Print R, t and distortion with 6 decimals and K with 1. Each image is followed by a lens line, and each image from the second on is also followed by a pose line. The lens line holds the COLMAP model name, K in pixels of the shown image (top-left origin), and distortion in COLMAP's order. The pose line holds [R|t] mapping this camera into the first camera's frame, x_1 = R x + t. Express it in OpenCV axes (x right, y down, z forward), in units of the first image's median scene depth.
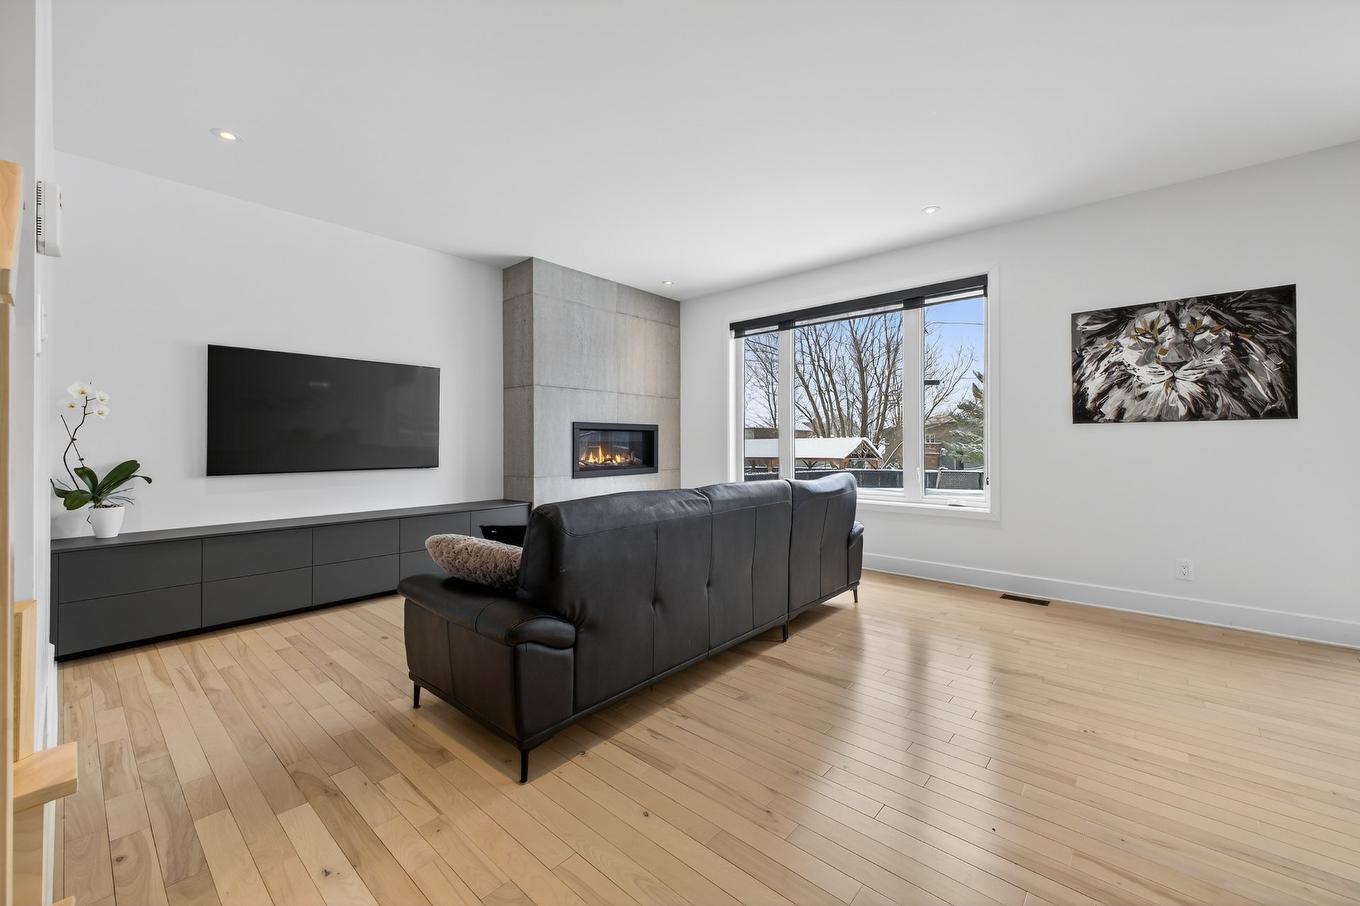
lens RADIAL K [[536.9, 0, 678.5], [0, 536.9, 439.3], [0, 0, 1]] dist [0.000985, 0.000054]
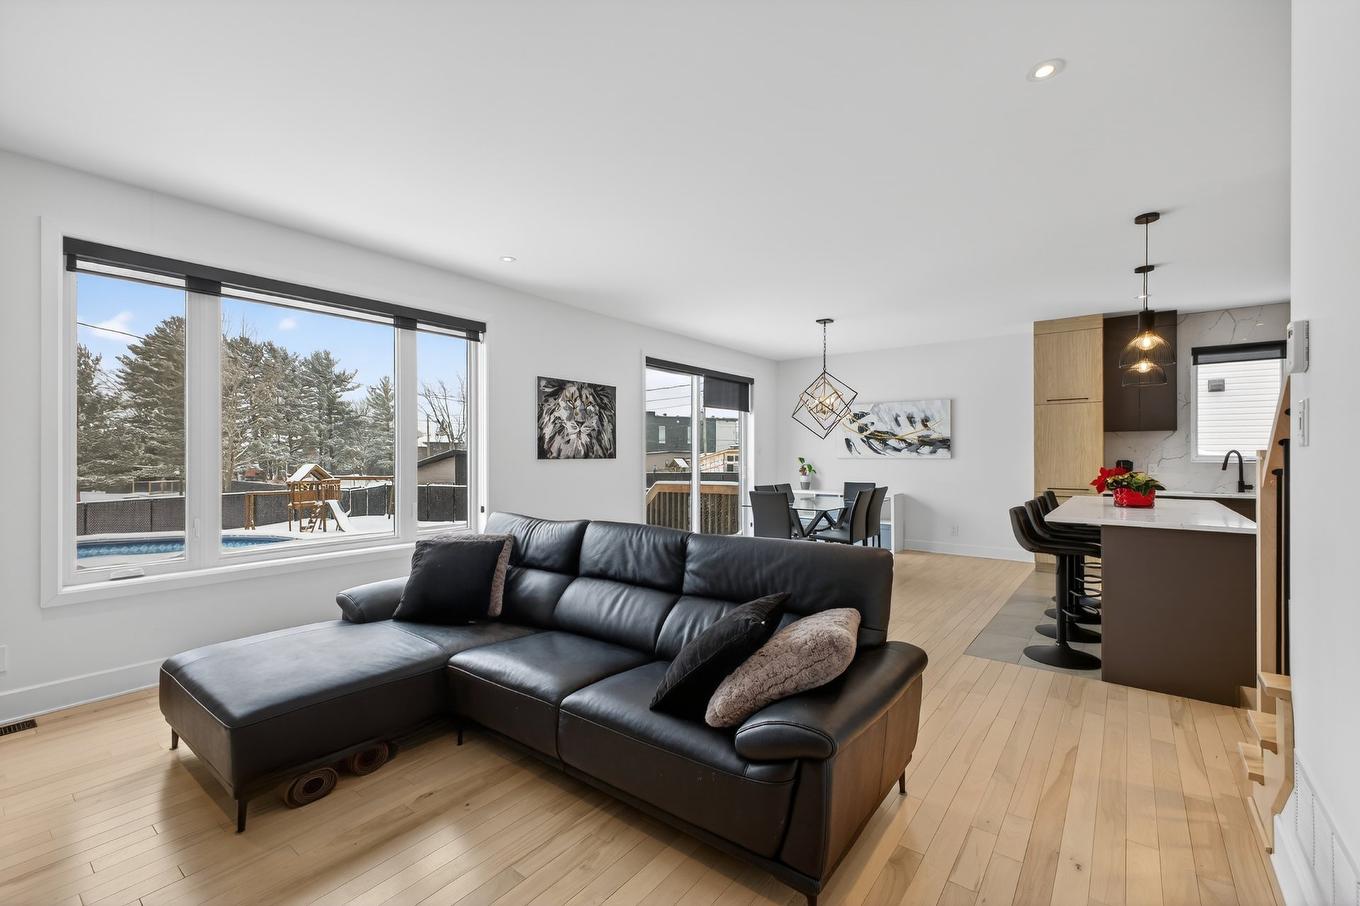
lens RADIAL K [[571.8, 0, 680.0], [0, 571.8, 453.0], [0, 0, 1]] dist [0.001141, -0.000042]
pose [[-0.051898, 0.011543, 0.998586, -0.742570], [-0.005892, 0.999912, -0.011865, -0.031657], [-0.998635, -0.006500, -0.051826, 0.770721]]
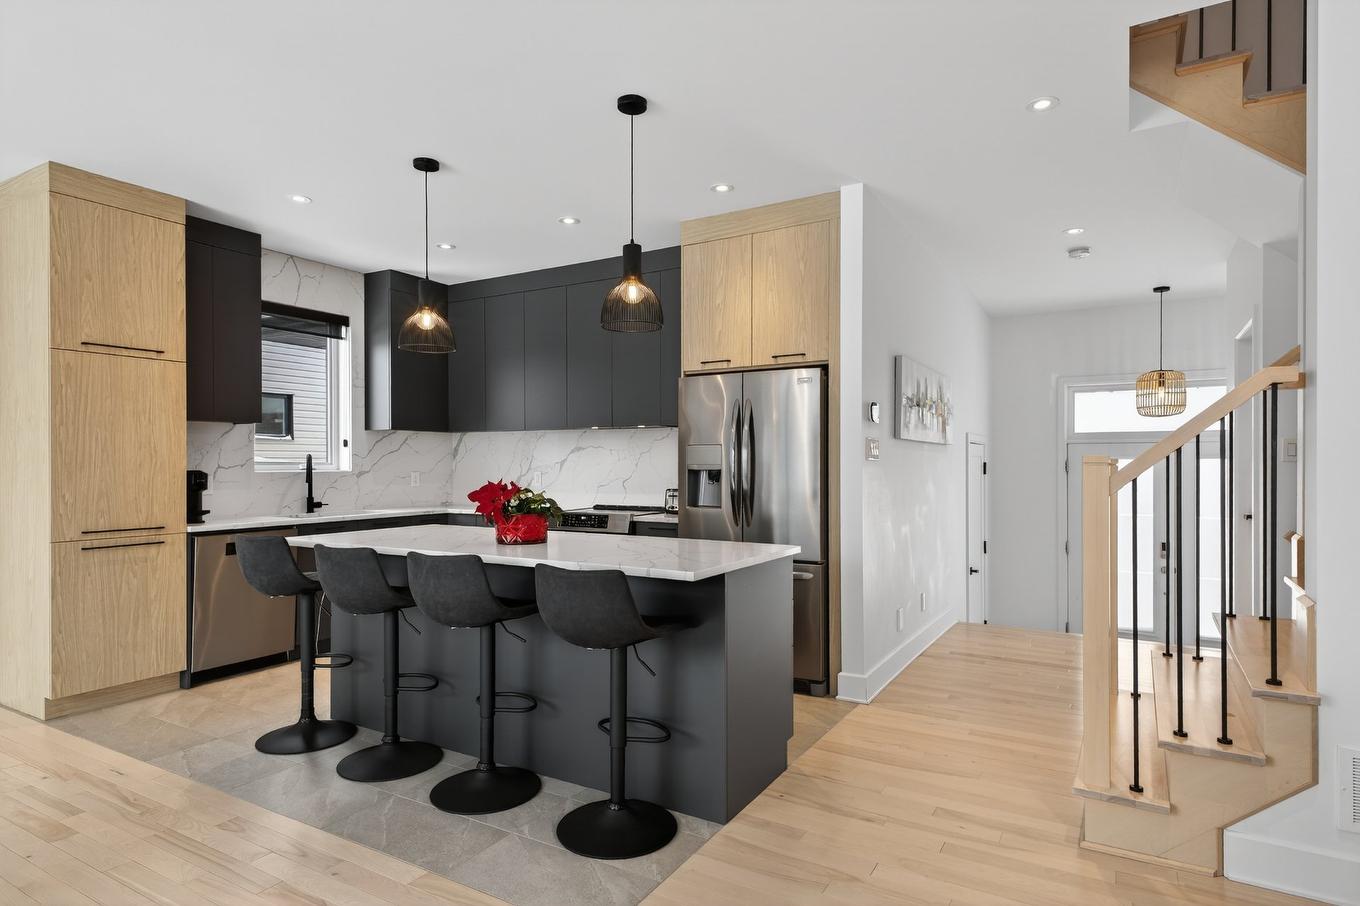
lens RADIAL K [[750.8, 0, 690.1], [0, 750.8, 463.6], [0, 0, 1]] dist [0.043017, -0.021660]
pose [[-0.982105, 0.003377, -0.188306, 0.326501], [0.004516, 0.999974, -0.005620, -0.038476], [0.188282, -0.006370, -0.982094, 0.784929]]
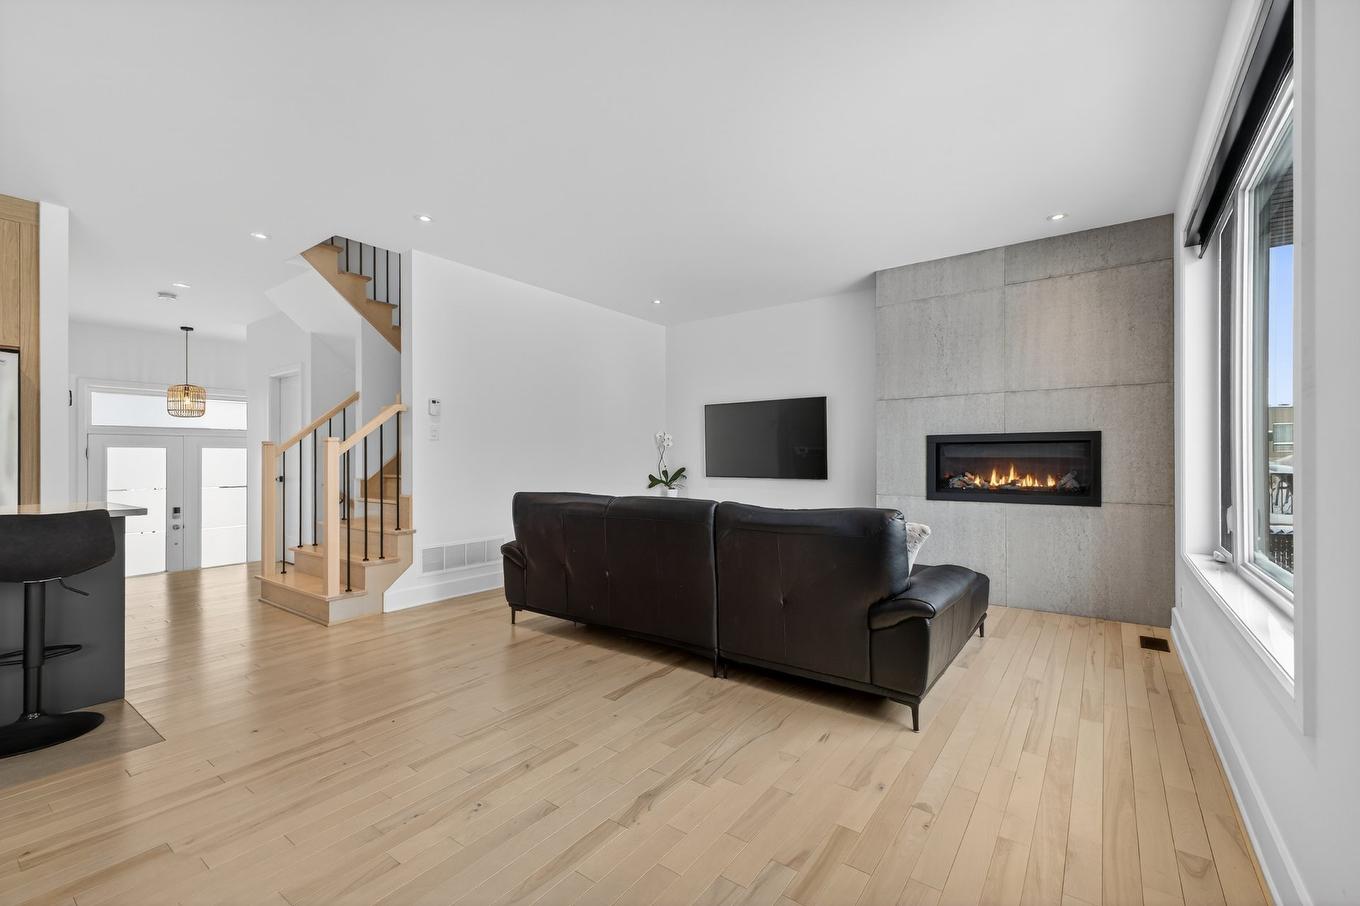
lens RADIAL K [[571.8, 0, 680.0], [0, 571.8, 453.0], [0, 0, 1]] dist [0.001141, -0.000042]
pose [[0.080210, -0.008003, -0.996746, 0.998735], [0.009630, 0.999927, -0.007254, -0.000508], [0.996731, -0.009017, 0.080281, 0.741199]]
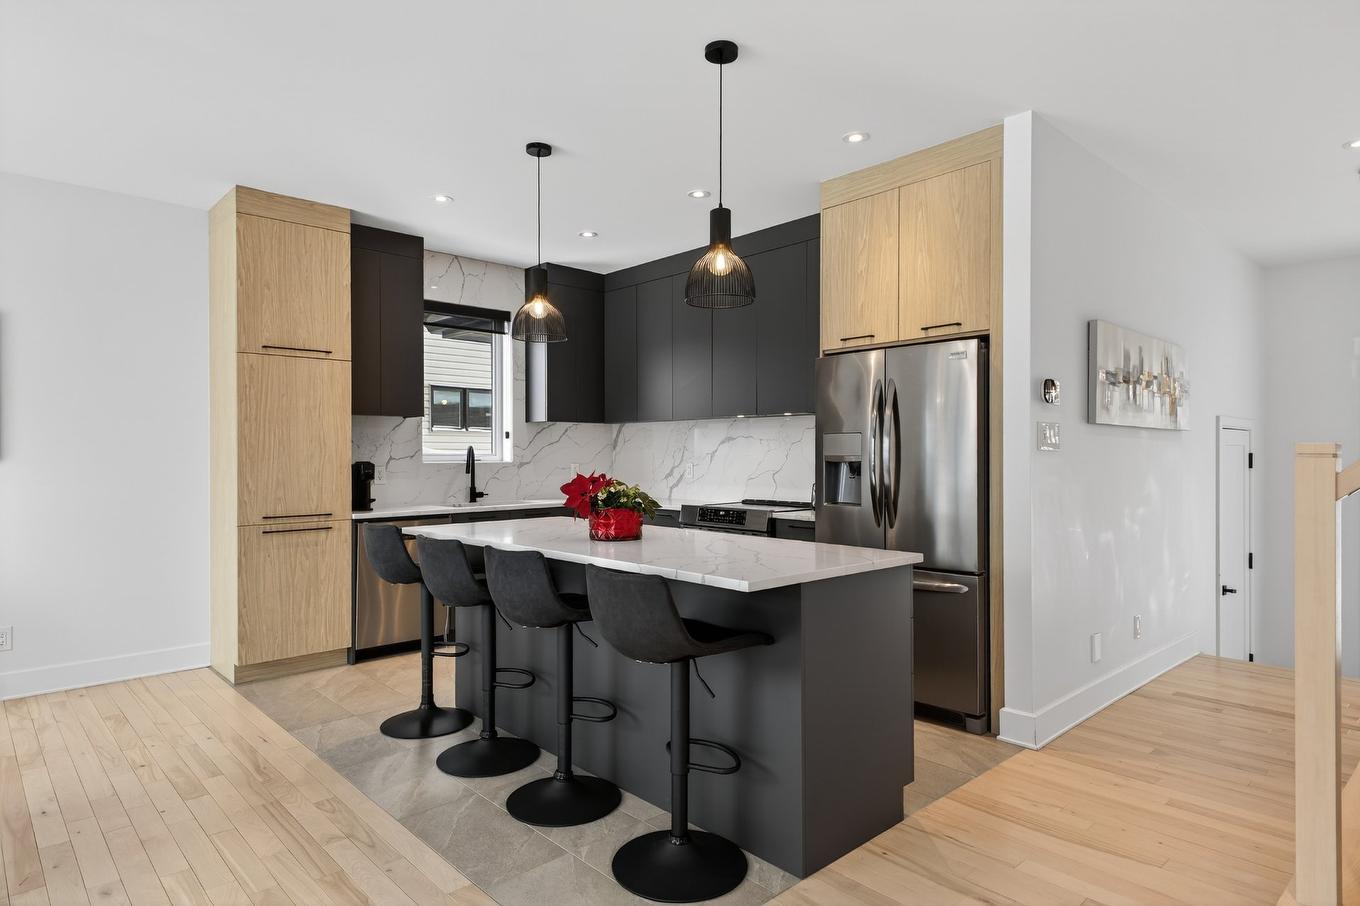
lens RADIAL K [[783.0, 0, 685.5], [0, 783.0, 455.4], [0, 0, 1]] dist [0.025597, -0.001377]
pose [[-0.994913, 0.004434, 0.100645, 0.179460], [0.003827, 0.999973, -0.006220, -0.037762], [-0.100670, -0.005804, -0.994903, 0.723591]]
